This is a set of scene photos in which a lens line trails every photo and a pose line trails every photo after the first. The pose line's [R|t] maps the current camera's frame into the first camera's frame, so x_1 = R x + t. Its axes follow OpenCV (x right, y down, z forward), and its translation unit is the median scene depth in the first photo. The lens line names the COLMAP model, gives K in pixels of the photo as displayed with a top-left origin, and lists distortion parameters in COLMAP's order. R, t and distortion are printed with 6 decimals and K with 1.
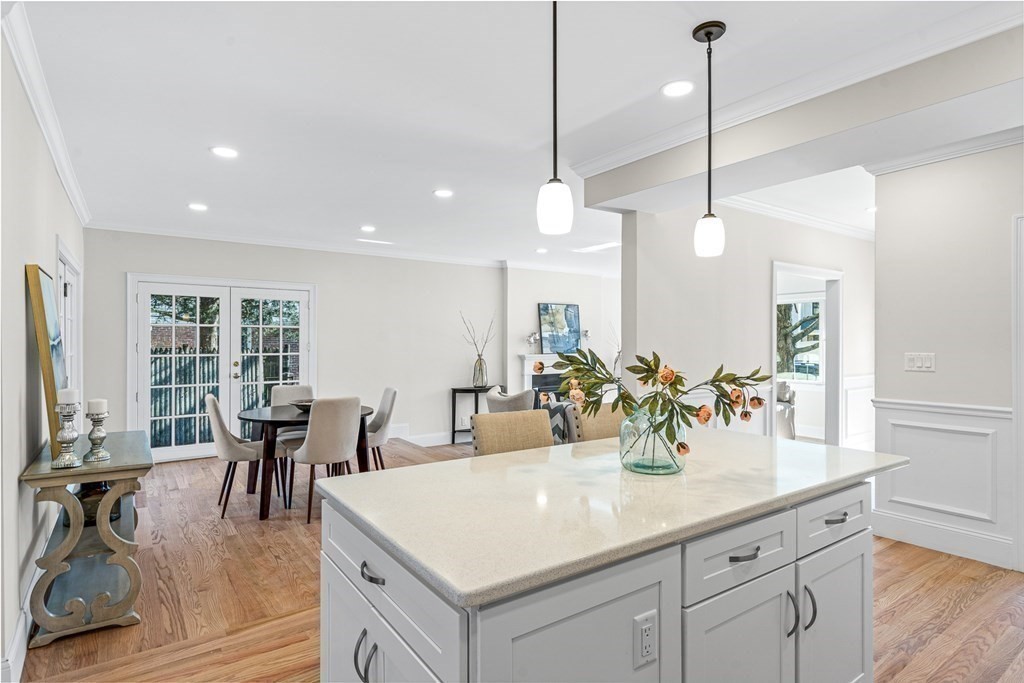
lens RADIAL K [[541.7, 0, 511.9], [0, 541.7, 342.9], [0, 0, 1]] dist [0.002712, 0.000794]
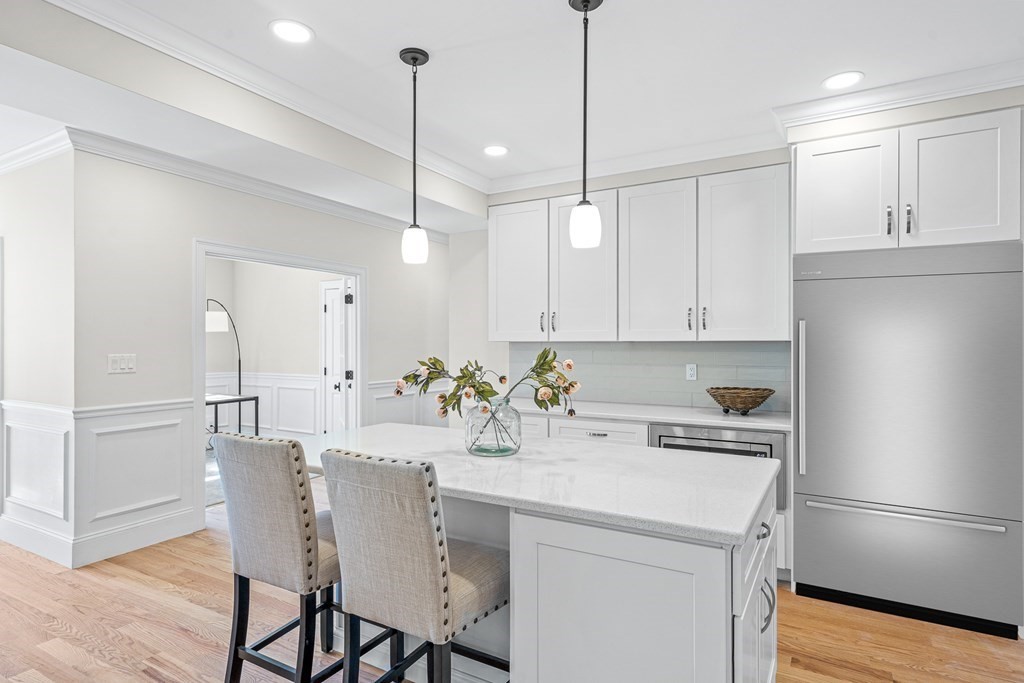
lens RADIAL K [[562.6, 0, 512.9], [0, 562.6, 343.5], [0, 0, 1]] dist [0.011399, 0.000234]
pose [[-0.414921, -0.001480, 0.909856, -0.260531], [0.002587, 0.999993, 0.002807, -0.000983], [-0.909854, 0.003519, -0.414914, 0.446316]]
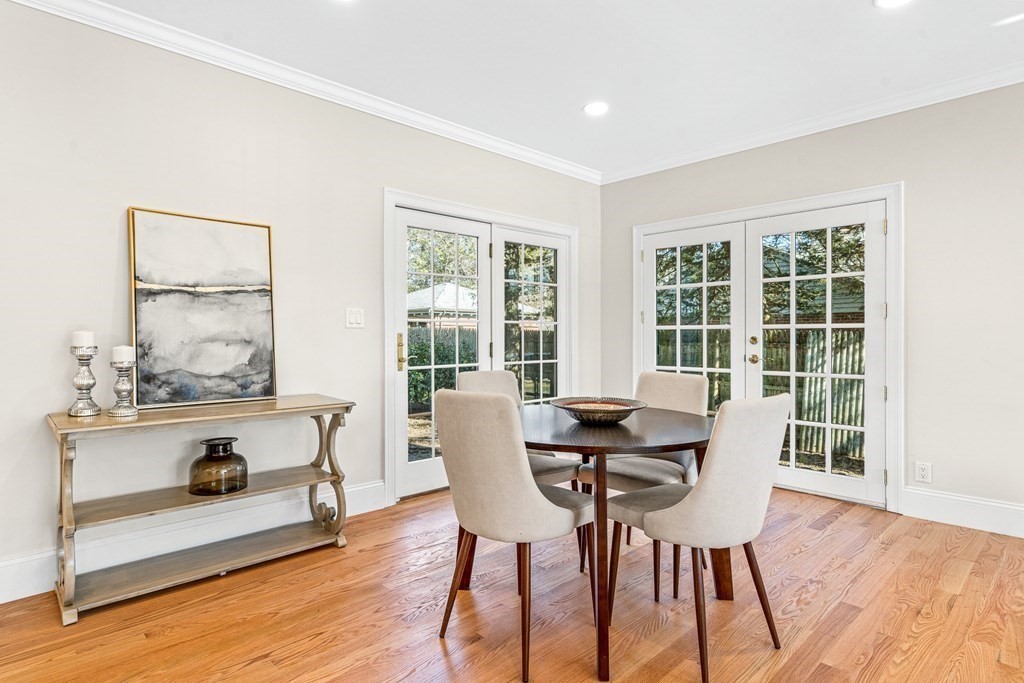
lens RADIAL K [[541.7, 0, 512.3], [0, 541.7, 335.1], [0, 0, 1]] dist [0.002712, 0.000794]
pose [[0.135638, -0.006482, -0.990737, 0.081400], [-0.002795, 0.999972, -0.006926, 0.037555], [0.990754, 0.003709, 0.135616, 0.633739]]
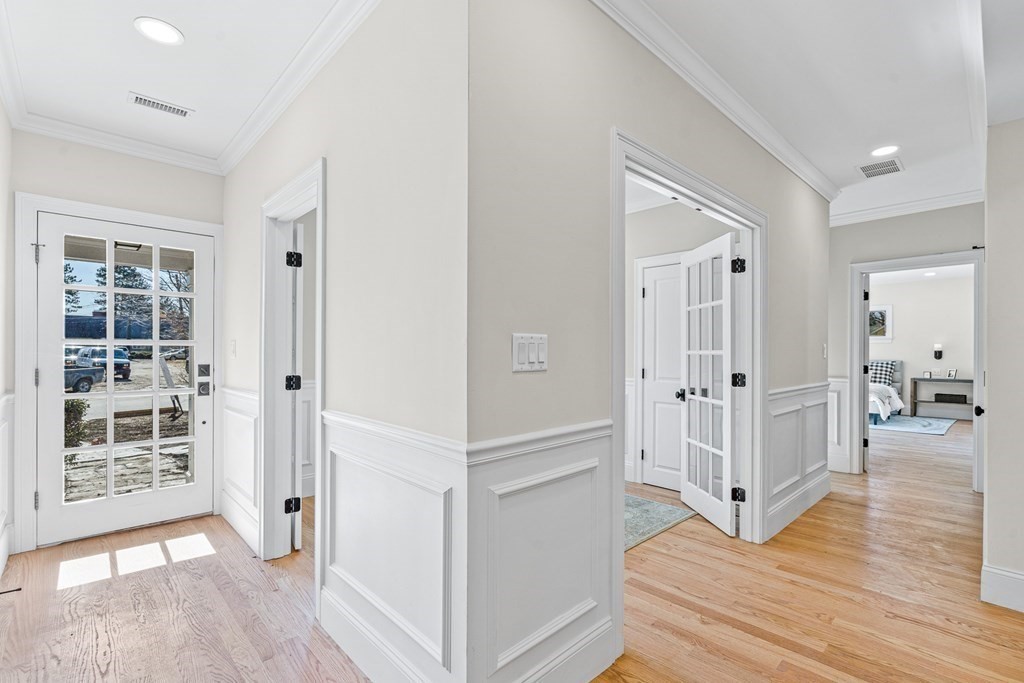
lens RADIAL K [[467.4, 0, 508.6], [0, 467.4, 352.0], [0, 0, 1]] dist [-0.004083, 0.000546]
pose [[-0.136500, -0.004228, 0.990631, 0.192197], [-0.000191, 0.999991, 0.004242, 0.018778], [-0.990640, 0.000390, -0.136499, 0.612987]]
